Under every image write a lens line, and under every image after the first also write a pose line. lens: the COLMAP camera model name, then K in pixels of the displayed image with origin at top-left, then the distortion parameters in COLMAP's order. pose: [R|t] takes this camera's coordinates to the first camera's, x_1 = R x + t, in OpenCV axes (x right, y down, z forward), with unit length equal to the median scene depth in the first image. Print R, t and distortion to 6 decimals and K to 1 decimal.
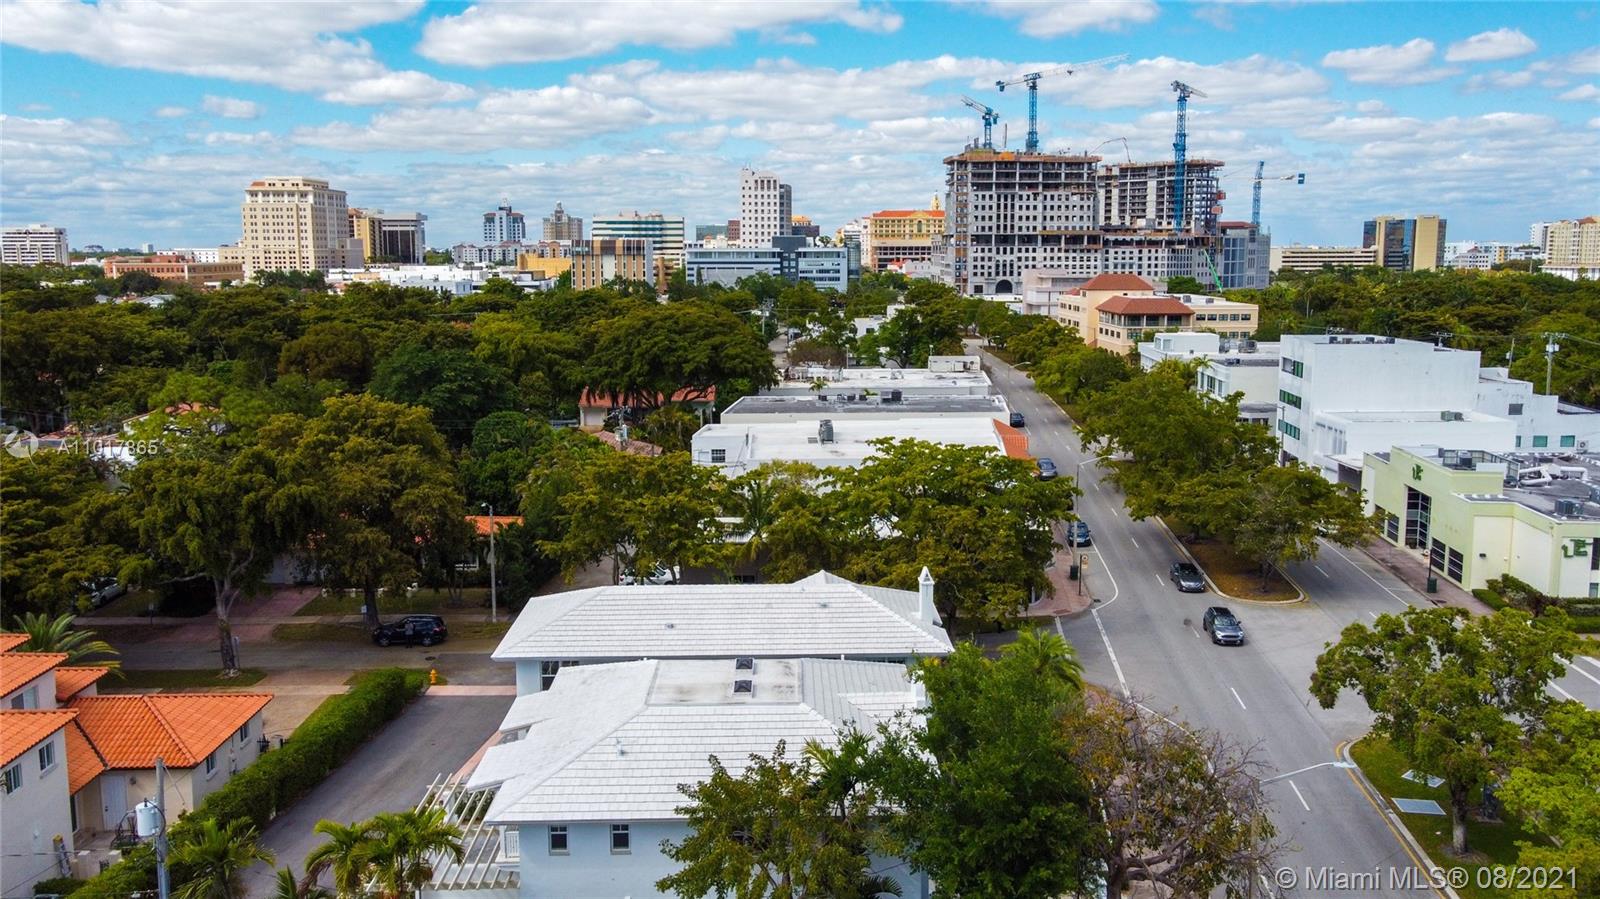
lens RADIAL K [[1474.1, 0, 800.0], [0, 1474.1, 449.5], [0, 0, 1]] dist [-0.007723, 0.055006]
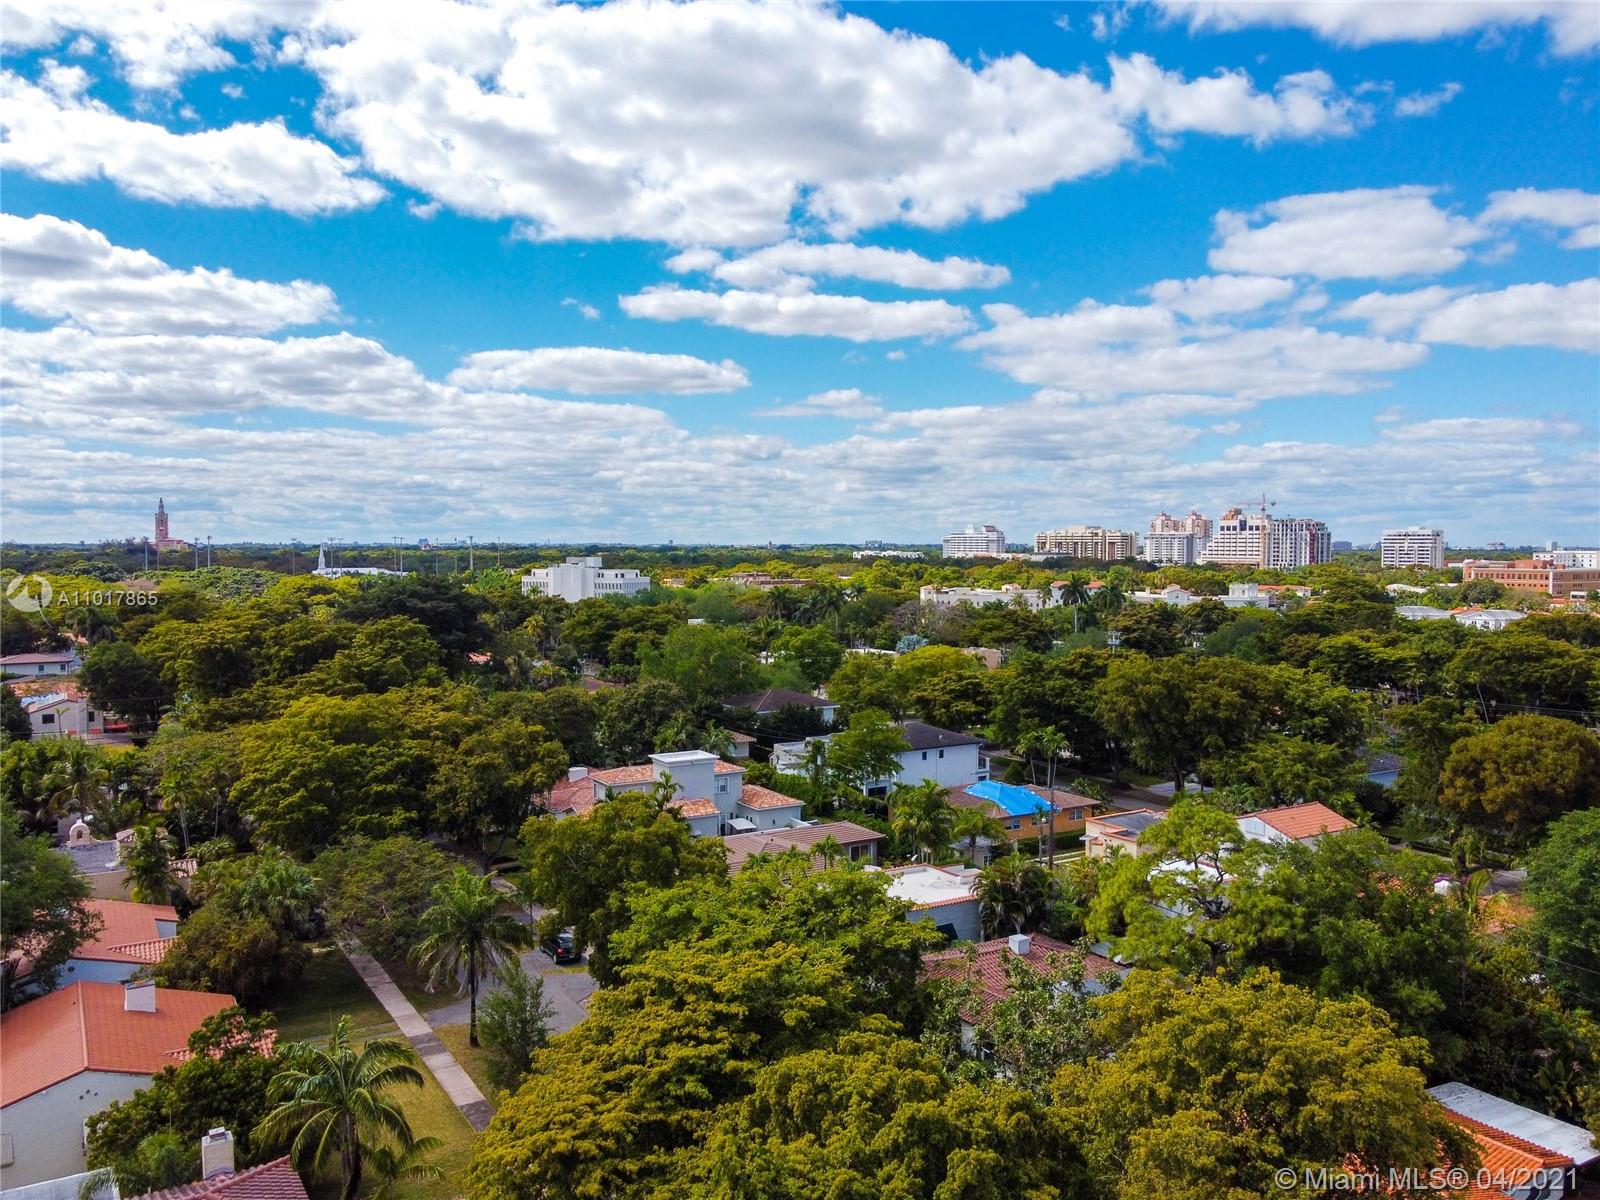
lens RADIAL K [[1230.9, 0, 800.0], [0, 1230.9, 600.0], [0, 0, 1]] dist [0.004722, 0.003606]
pose [[0.526709, 0.041446, -0.849034, -0.036899], [-0.108183, 0.993957, -0.018593, -0.090219], [0.843133, 0.101644, 0.528010, 0.443168]]
